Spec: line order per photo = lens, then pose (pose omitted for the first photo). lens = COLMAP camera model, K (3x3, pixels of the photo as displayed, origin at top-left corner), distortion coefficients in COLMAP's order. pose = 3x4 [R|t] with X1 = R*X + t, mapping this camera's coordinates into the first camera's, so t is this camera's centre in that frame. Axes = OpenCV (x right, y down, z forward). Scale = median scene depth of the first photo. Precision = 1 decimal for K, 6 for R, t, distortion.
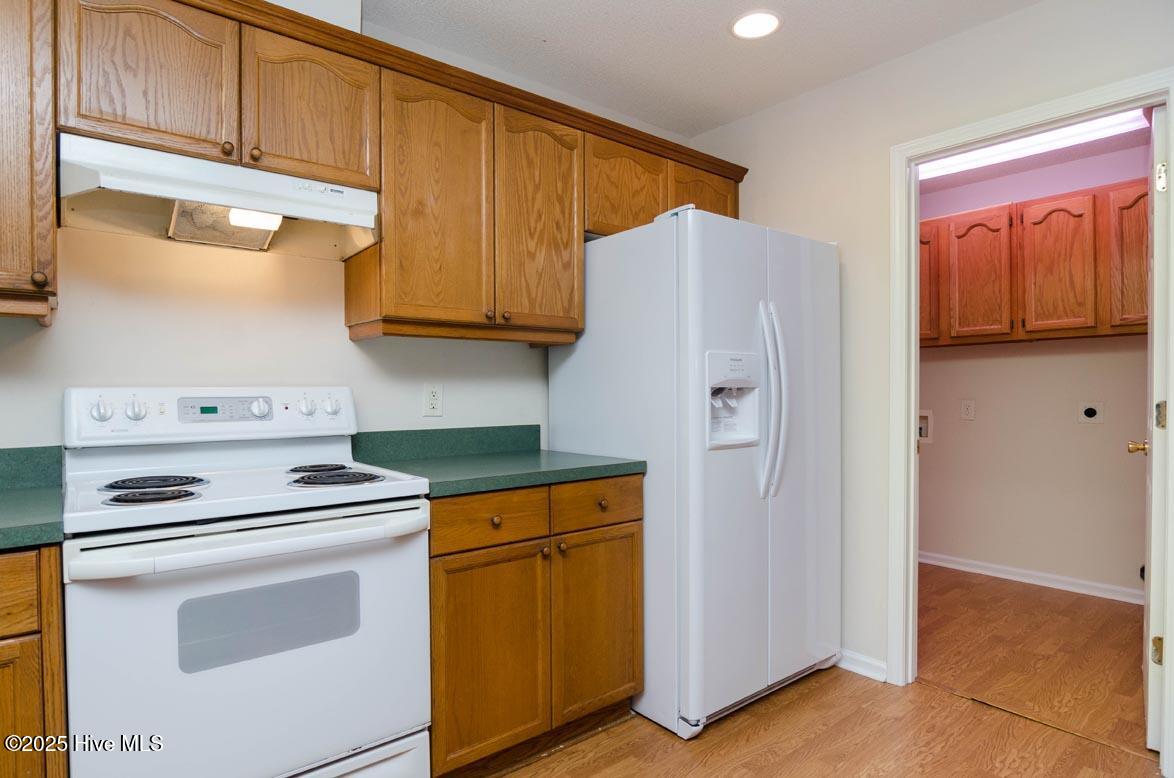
lens RADIAL K [[639.6, 0, 589.0], [0, 639.6, 396.6], [0, 0, 1]] dist [-0.018459, 0.001680]
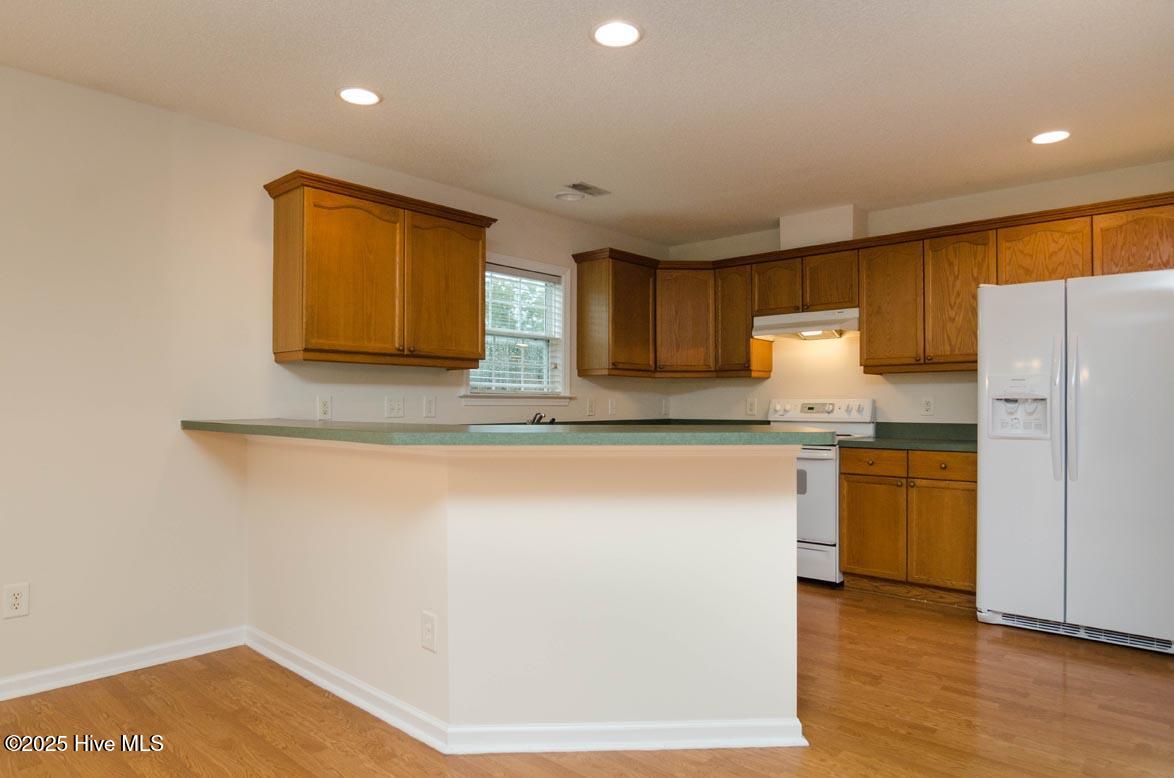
lens RADIAL K [[710.9, 0, 590.4], [0, 710.9, 391.0], [0, 0, 1]] dist [-0.003119, -0.000014]
pose [[0.149777, -0.013006, -0.988634, 1.898879], [-0.012691, 0.999806, -0.015075, 0.006153], [0.988638, 0.014805, 0.149583, -0.246416]]
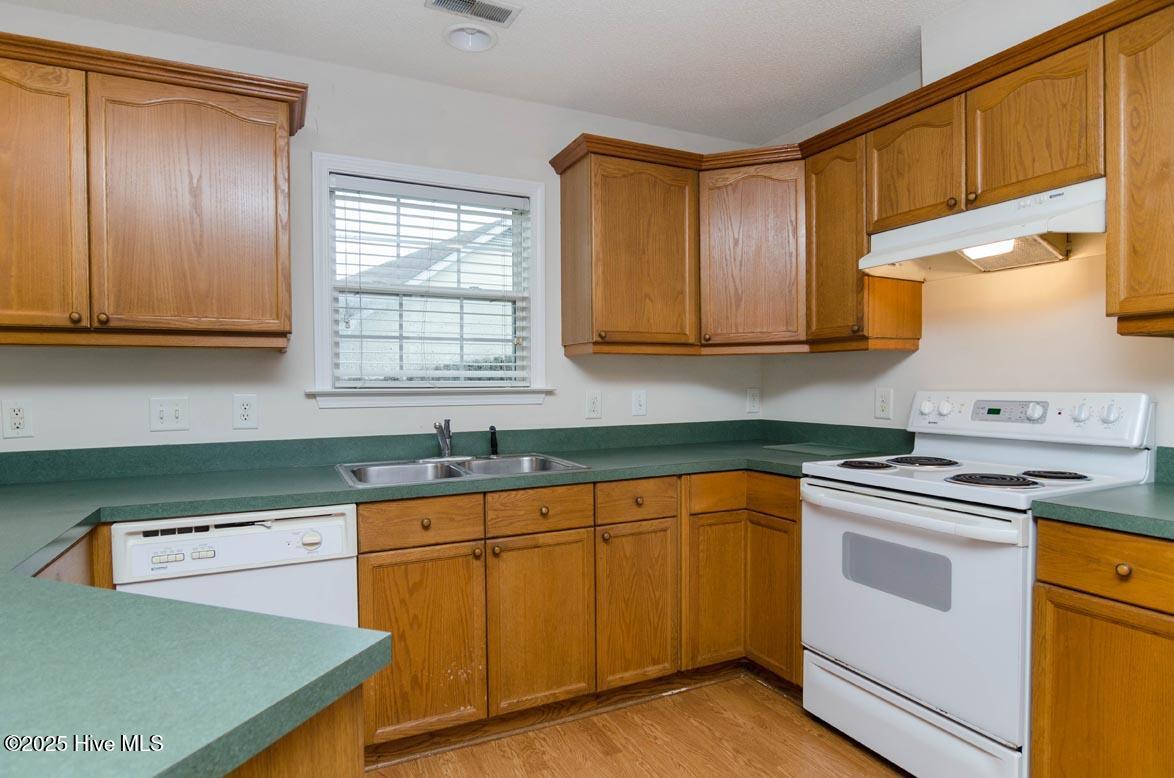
lens RADIAL K [[639.6, 0, 582.8], [0, 639.6, 395.5], [0, 0, 1]] dist [-0.018459, 0.001680]
pose [[-0.237593, 0.024602, -0.971053, 0.706469], [-0.001157, 0.999671, 0.025610, -0.036442], [0.971364, 0.007209, -0.237486, 0.503916]]
